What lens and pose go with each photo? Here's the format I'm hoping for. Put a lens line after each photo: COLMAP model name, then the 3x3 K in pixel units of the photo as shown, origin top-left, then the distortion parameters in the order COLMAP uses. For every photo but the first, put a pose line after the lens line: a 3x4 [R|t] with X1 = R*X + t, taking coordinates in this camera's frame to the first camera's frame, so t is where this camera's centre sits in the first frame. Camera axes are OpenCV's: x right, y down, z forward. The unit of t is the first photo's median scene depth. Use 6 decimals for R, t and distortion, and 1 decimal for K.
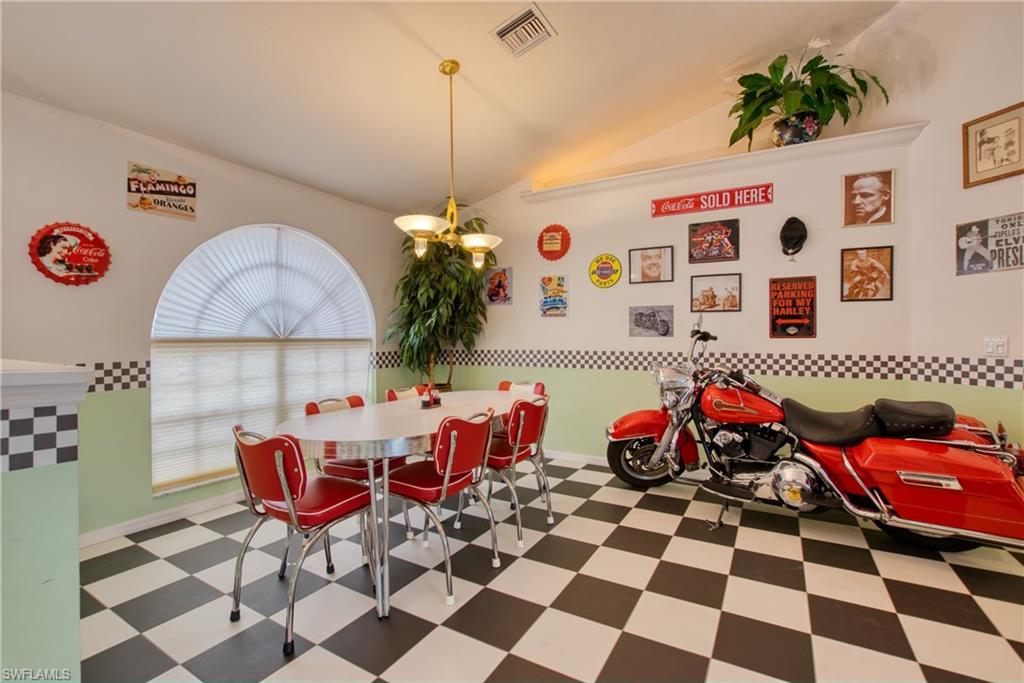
lens RADIAL K [[443.8, 0, 509.0], [0, 443.8, 342.8], [0, 0, 1]] dist [-0.000408, -0.000354]
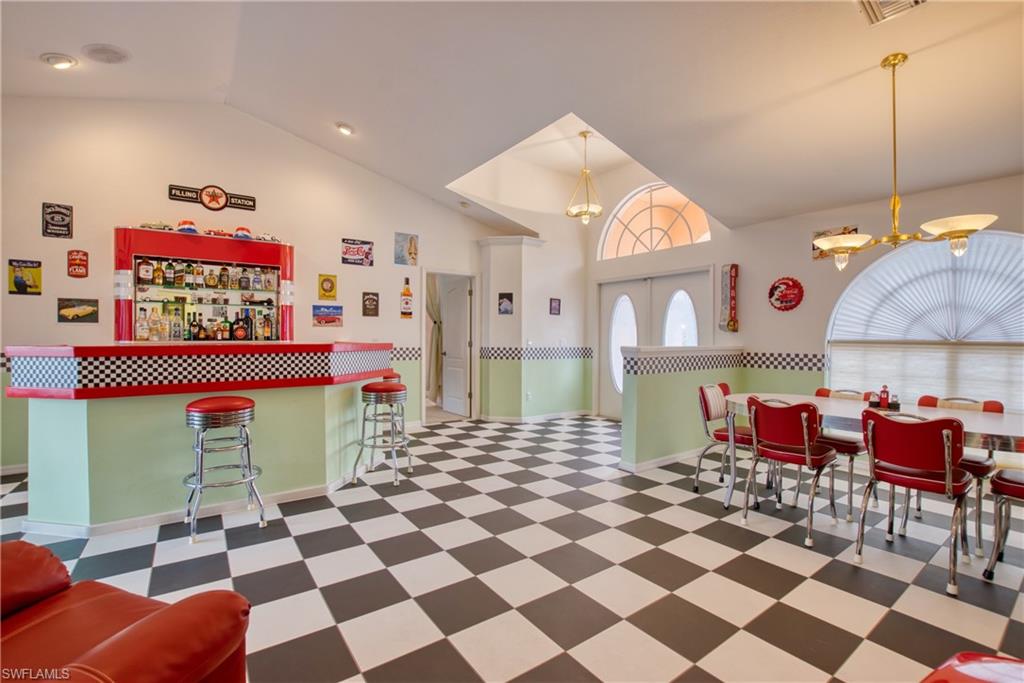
lens RADIAL K [[443.8, 0, 509.0], [0, 443.8, 342.8], [0, 0, 1]] dist [-0.000408, -0.000354]
pose [[-0.389333, 0.011009, -0.921031, 0.951149], [-0.018203, 0.999641, 0.019644, -0.009418], [0.920917, 0.024414, -0.388993, 0.536970]]
